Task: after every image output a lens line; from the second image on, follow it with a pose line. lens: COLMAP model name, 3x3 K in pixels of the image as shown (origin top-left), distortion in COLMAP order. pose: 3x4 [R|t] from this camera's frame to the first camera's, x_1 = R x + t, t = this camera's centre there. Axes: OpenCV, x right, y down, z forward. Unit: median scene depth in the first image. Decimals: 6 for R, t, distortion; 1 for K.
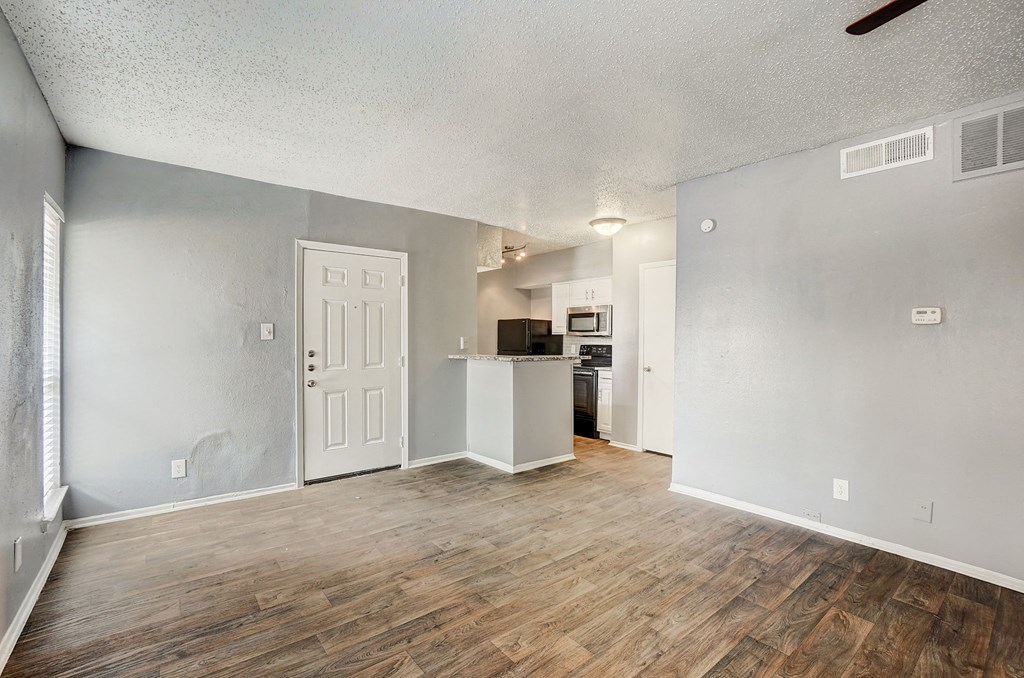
lens RADIAL K [[464.1, 0, 510.2], [0, 464.1, 337.1], [0, 0, 1]] dist [-0.038845, 0.012617]
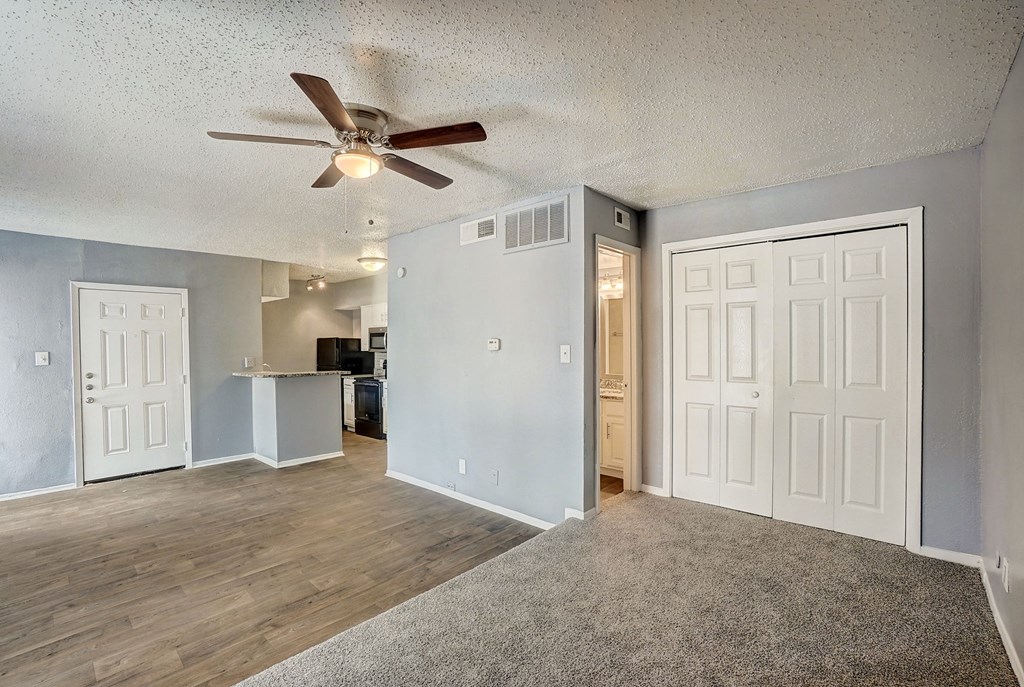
lens RADIAL K [[487.7, 0, 512.0], [0, 487.7, 346.1], [0, 0, 1]] dist [-0.035721, 0.025249]
pose [[0.993611, -0.015128, 0.111837, 0.518082], [0.014225, 0.999859, 0.008875, -0.035801], [-0.111956, -0.007228, 0.993687, -0.370239]]
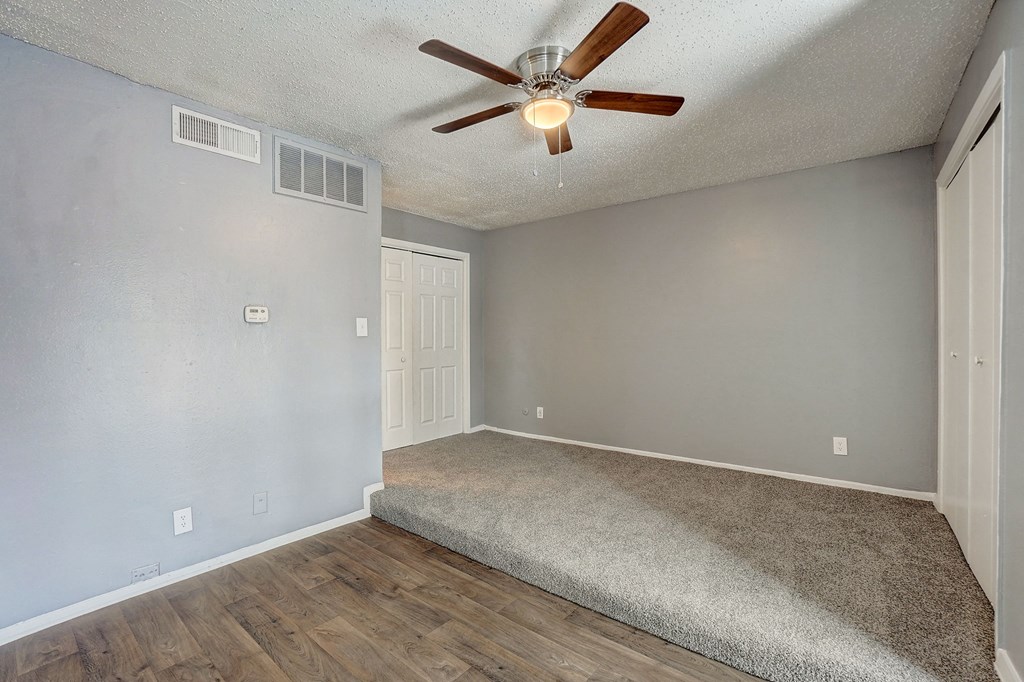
lens RADIAL K [[492.9, 0, 484.3], [0, 492.9, 336.4], [0, 0, 1]] dist [0.002779, 0.017288]
pose [[-0.172284, -0.006172, 0.985028, -0.178572], [0.009346, 0.999925, 0.007900, -0.000525], [-0.985003, 0.010567, -0.172213, 0.443758]]
